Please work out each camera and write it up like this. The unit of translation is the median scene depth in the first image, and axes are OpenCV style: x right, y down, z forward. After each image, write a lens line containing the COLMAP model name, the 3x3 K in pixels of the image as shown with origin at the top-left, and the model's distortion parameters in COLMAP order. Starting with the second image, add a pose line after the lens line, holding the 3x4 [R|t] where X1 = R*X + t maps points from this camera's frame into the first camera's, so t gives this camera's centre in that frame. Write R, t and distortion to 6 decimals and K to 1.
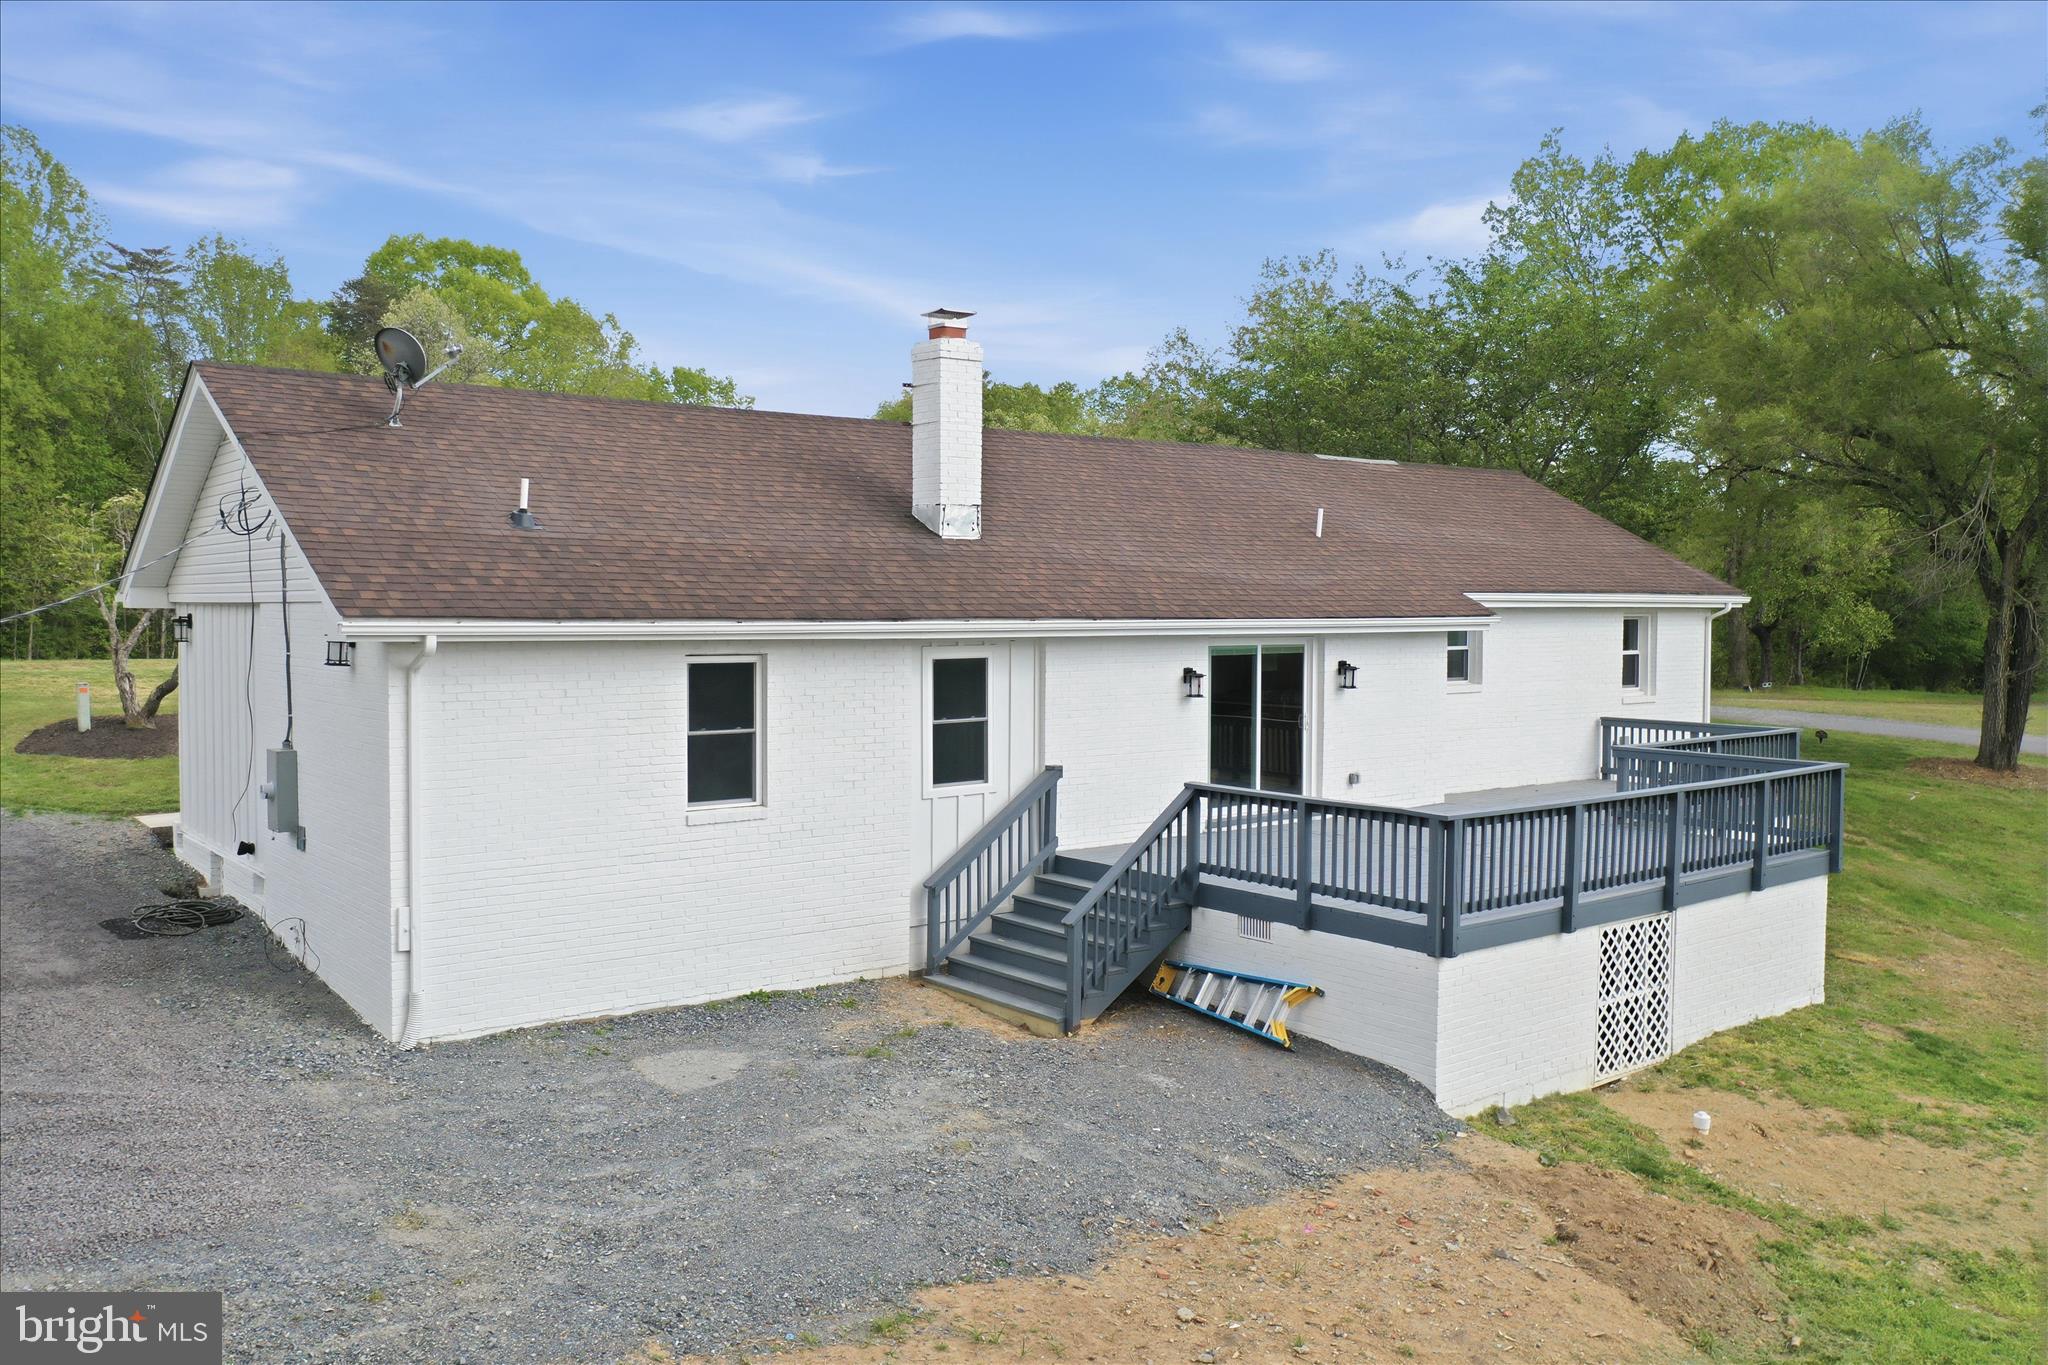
lens RADIAL K [[1610.2, 0, 1014.8], [0, 1610.2, 672.0], [0, 0, 1]] dist [-0.010470, 0.003655]
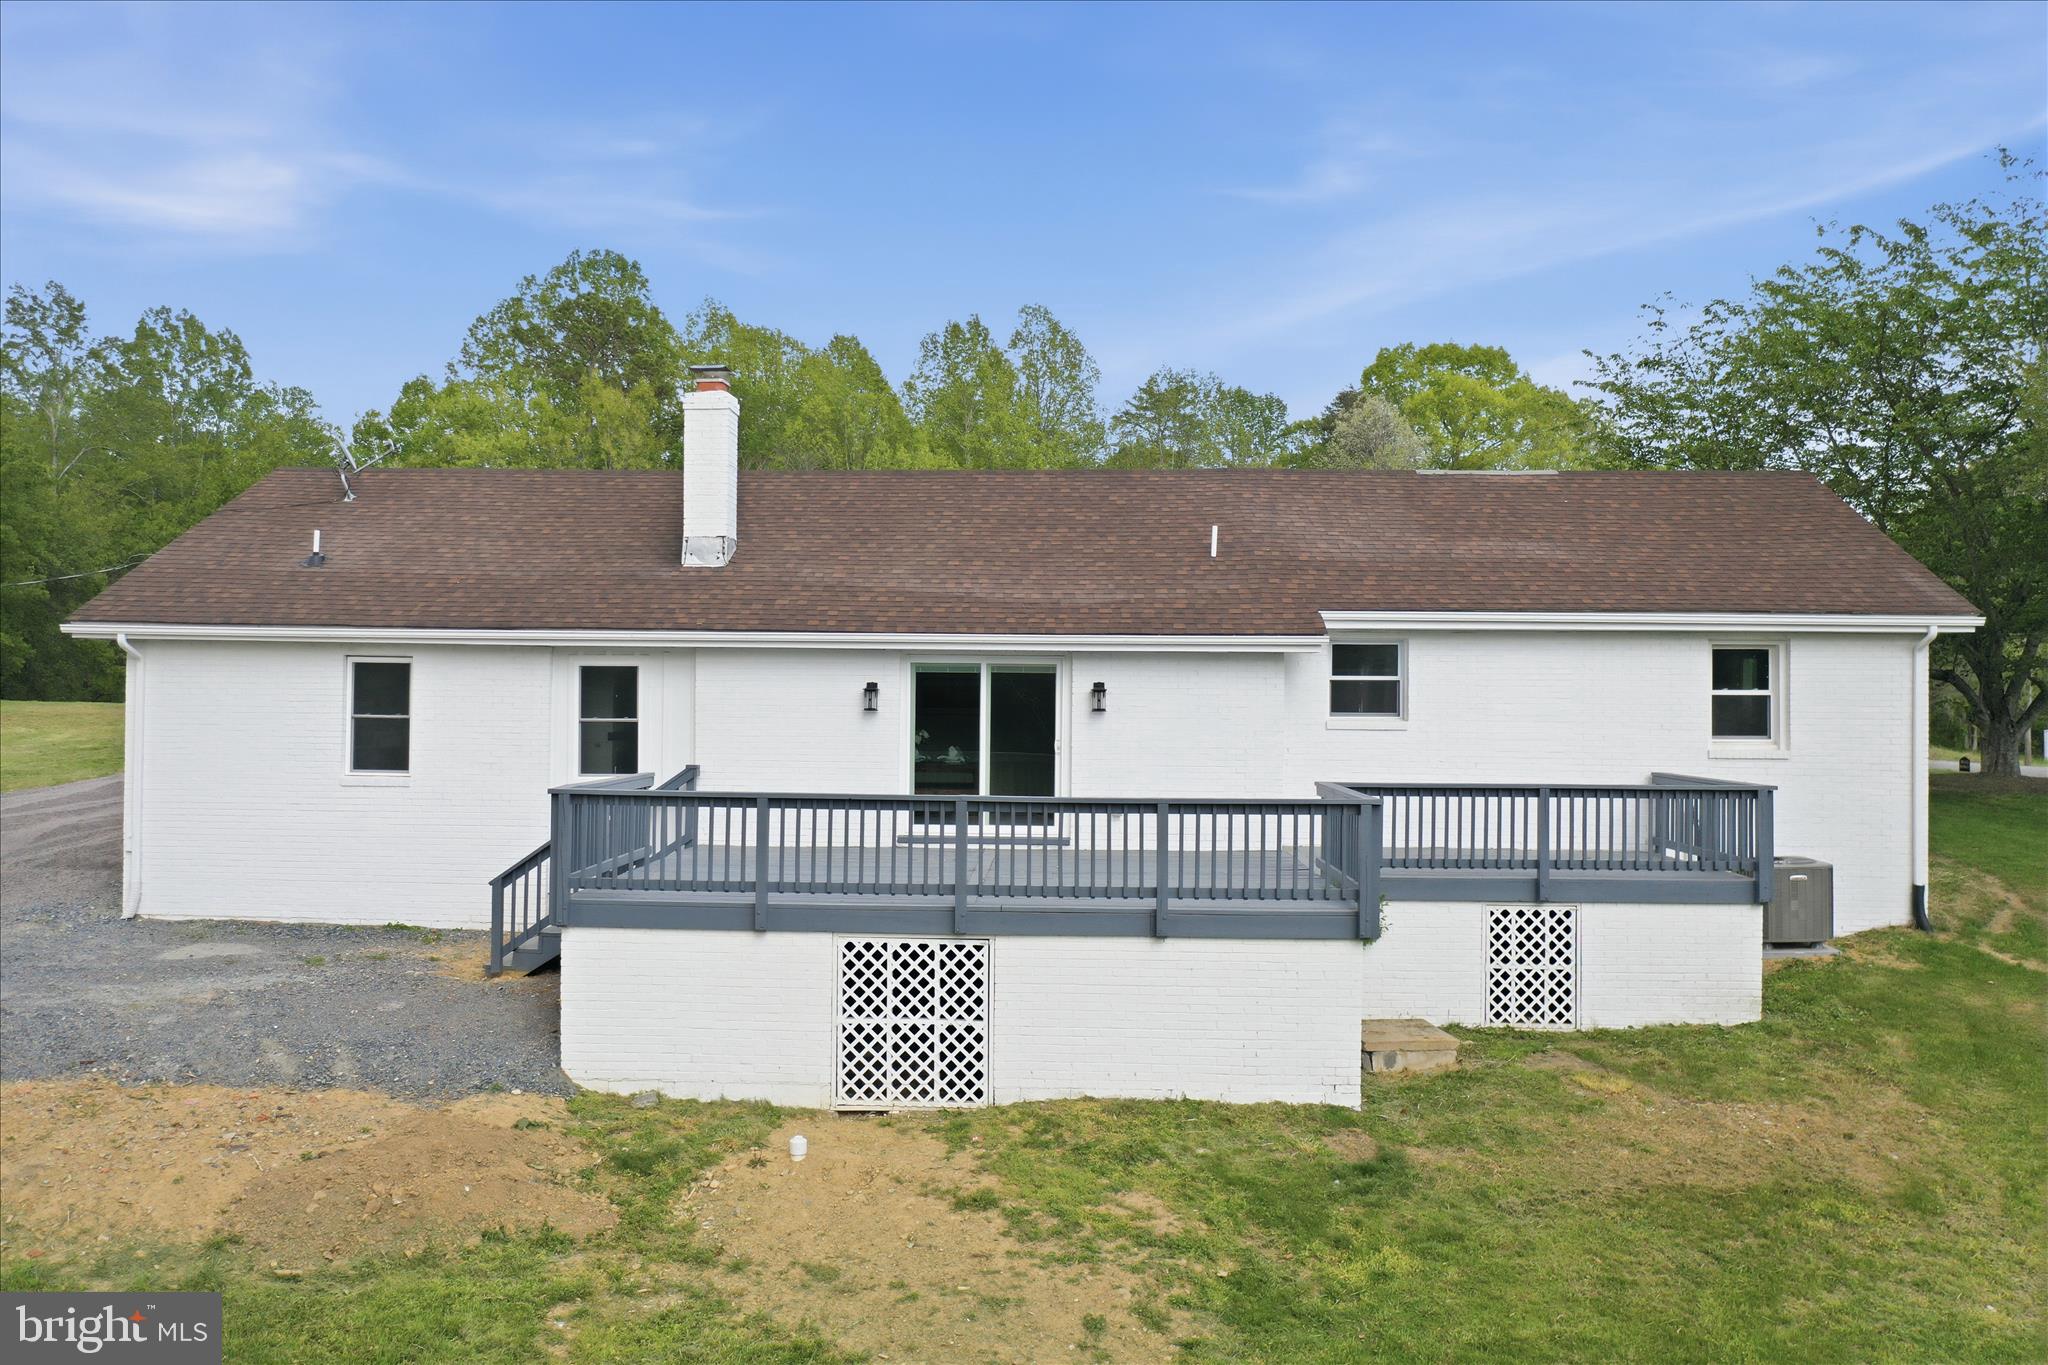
lens RADIAL K [[1610.2, 0, 1014.8], [0, 1610.2, 672.0], [0, 0, 1]] dist [-0.010470, 0.003655]
pose [[0.768360, -0.004473, -0.640002, 0.996158], [-0.035074, 0.998179, -0.049085, 0.045577], [0.639056, 0.060163, 0.766803, 0.324334]]
